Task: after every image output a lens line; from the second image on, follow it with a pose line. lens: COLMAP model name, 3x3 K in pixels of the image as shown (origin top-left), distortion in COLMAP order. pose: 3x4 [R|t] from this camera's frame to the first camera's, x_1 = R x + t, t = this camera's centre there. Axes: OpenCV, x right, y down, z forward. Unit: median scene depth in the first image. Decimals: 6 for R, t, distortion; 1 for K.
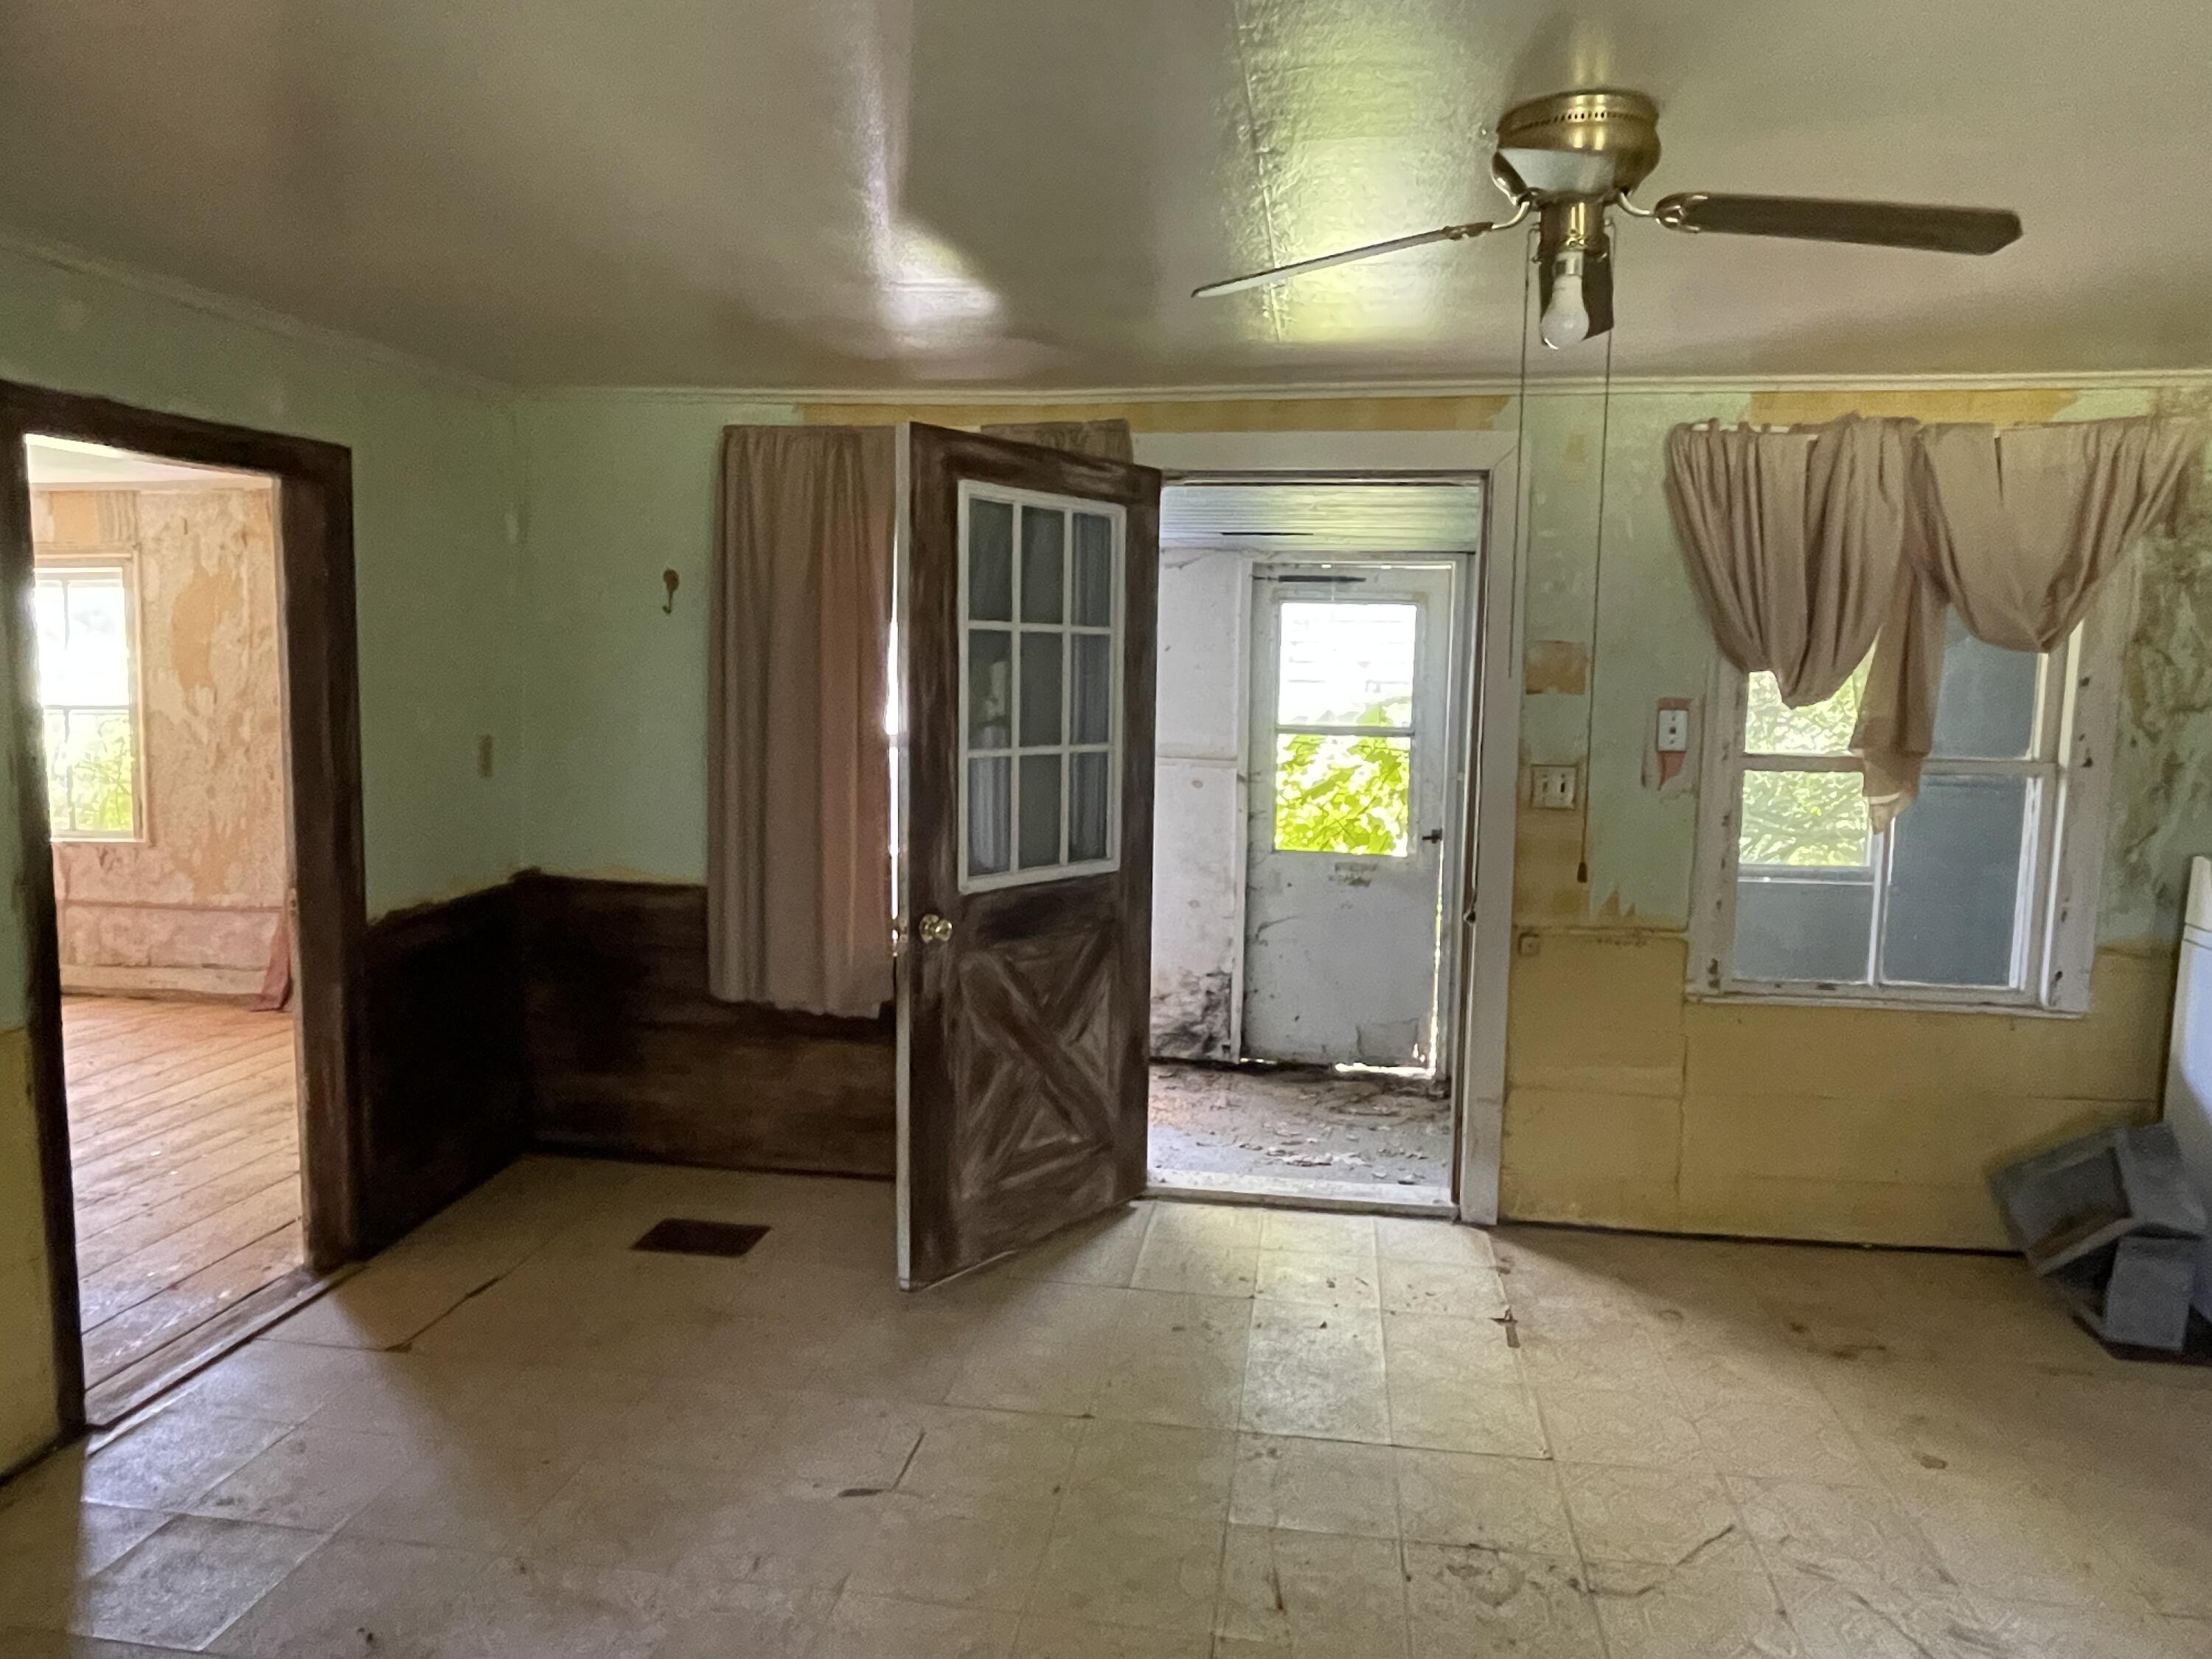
lens RADIAL K [[1437.8, 0, 1106.9], [0, 1437.8, 821.2], [0, 0, 1]] dist [-0.001523, 0.000499]
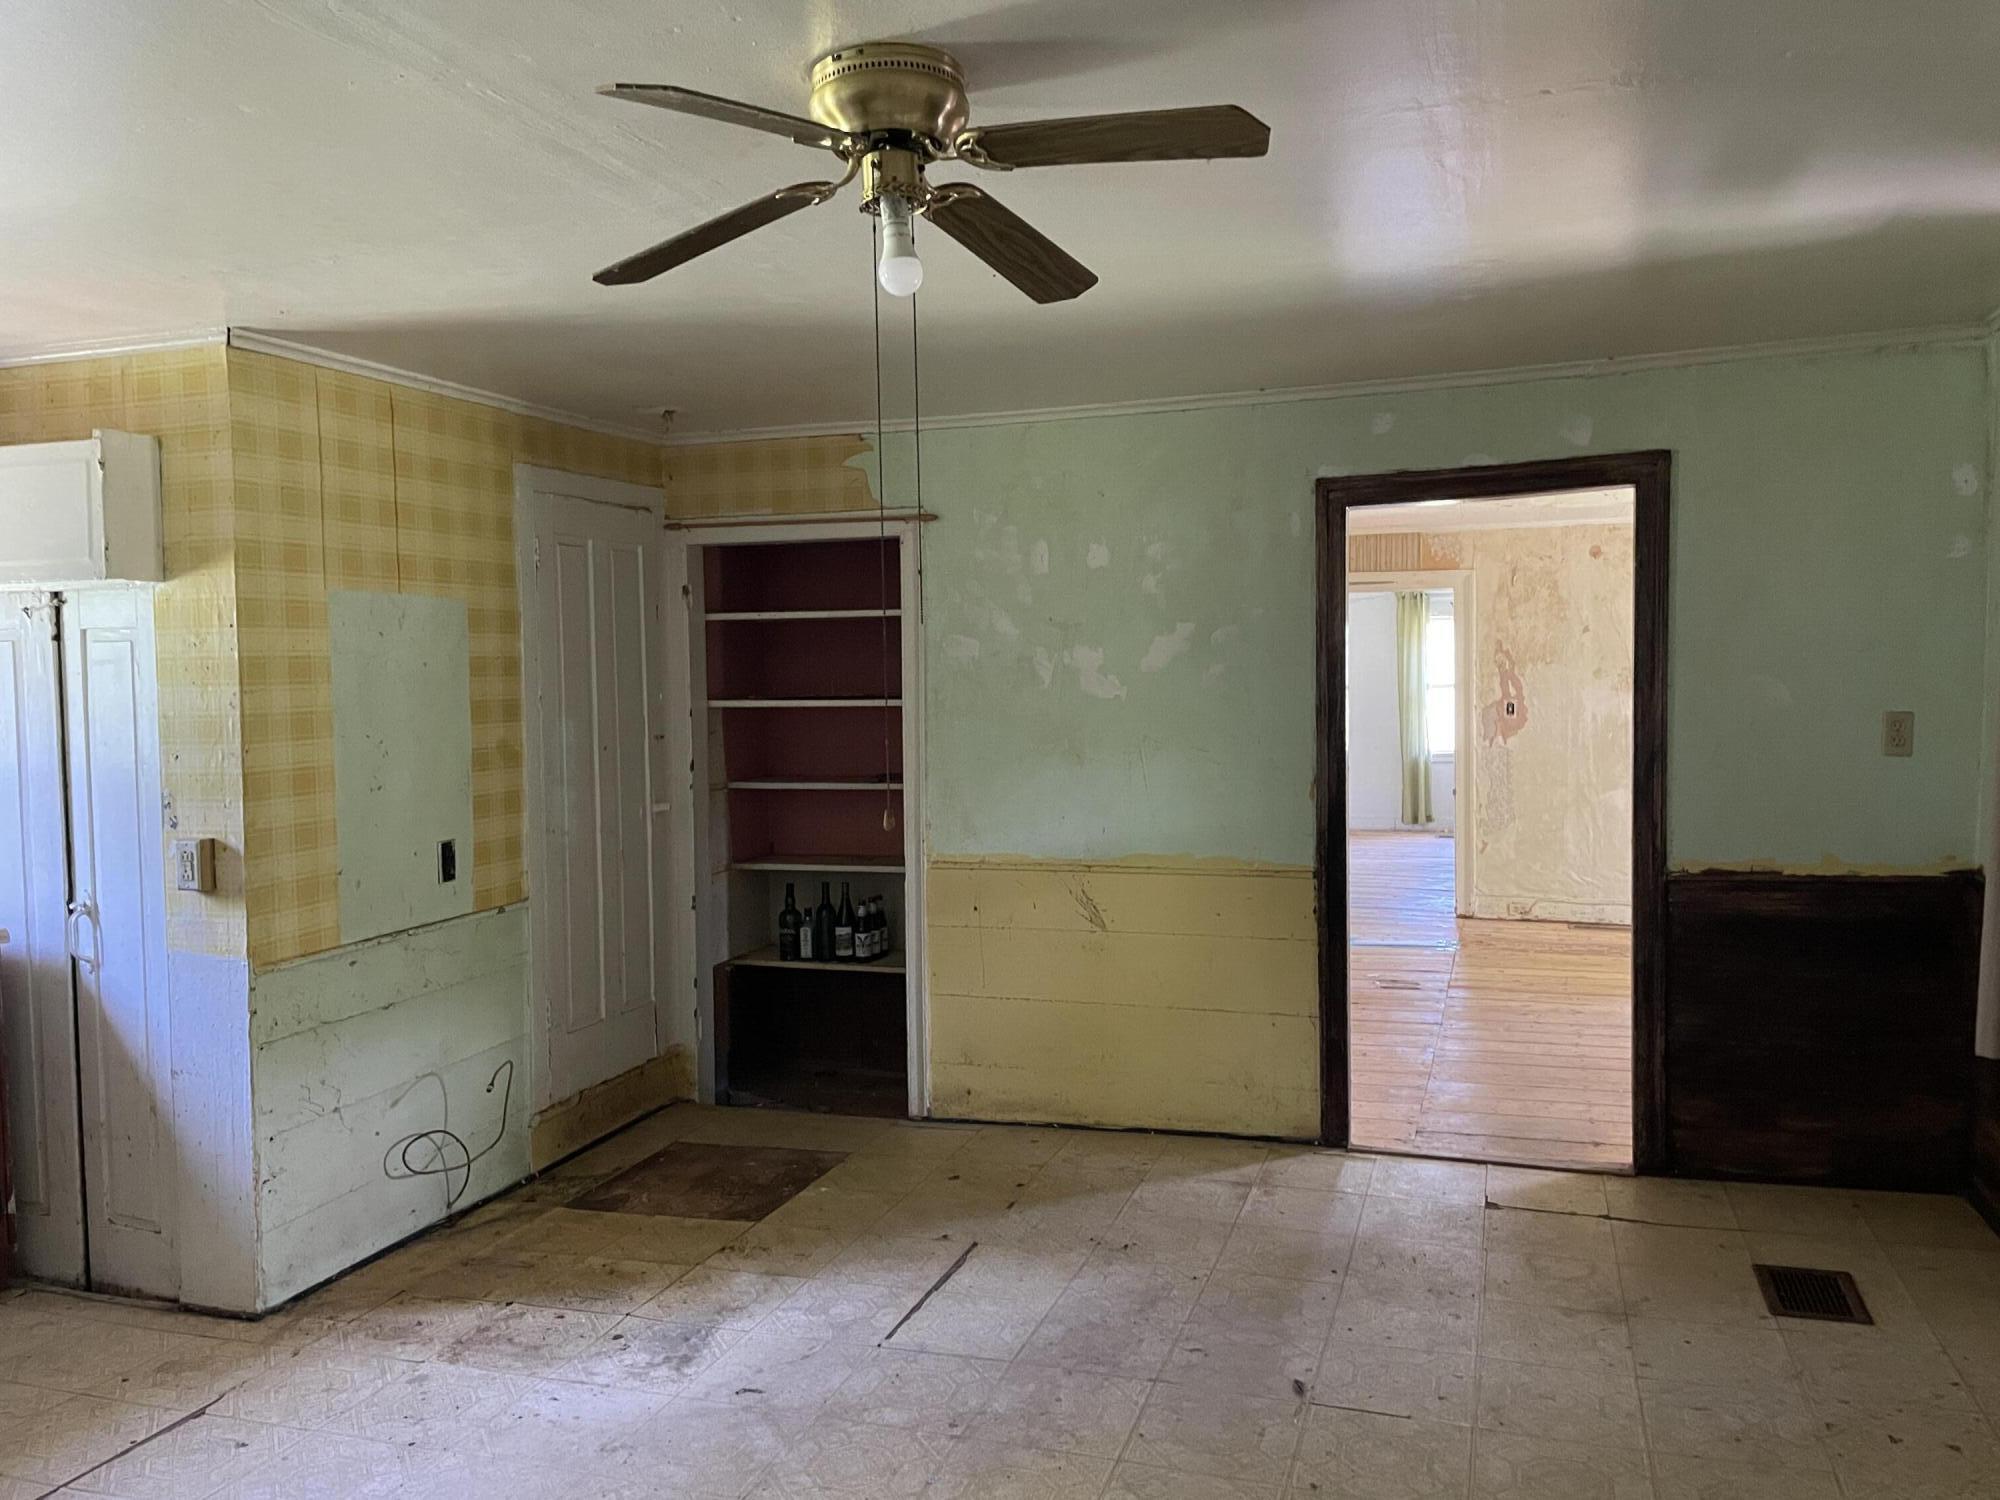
lens RADIAL K [[1528.5, 0, 1000.0], [0, 1528.5, 750.0], [0, 0, 1]] dist [0.002284, 0.000531]
pose [[-0.175228, 0.036403, -0.983855, 0.701271], [-0.087132, 0.994821, 0.052328, -0.039183], [0.980665, 0.094895, -0.171149, 0.657872]]
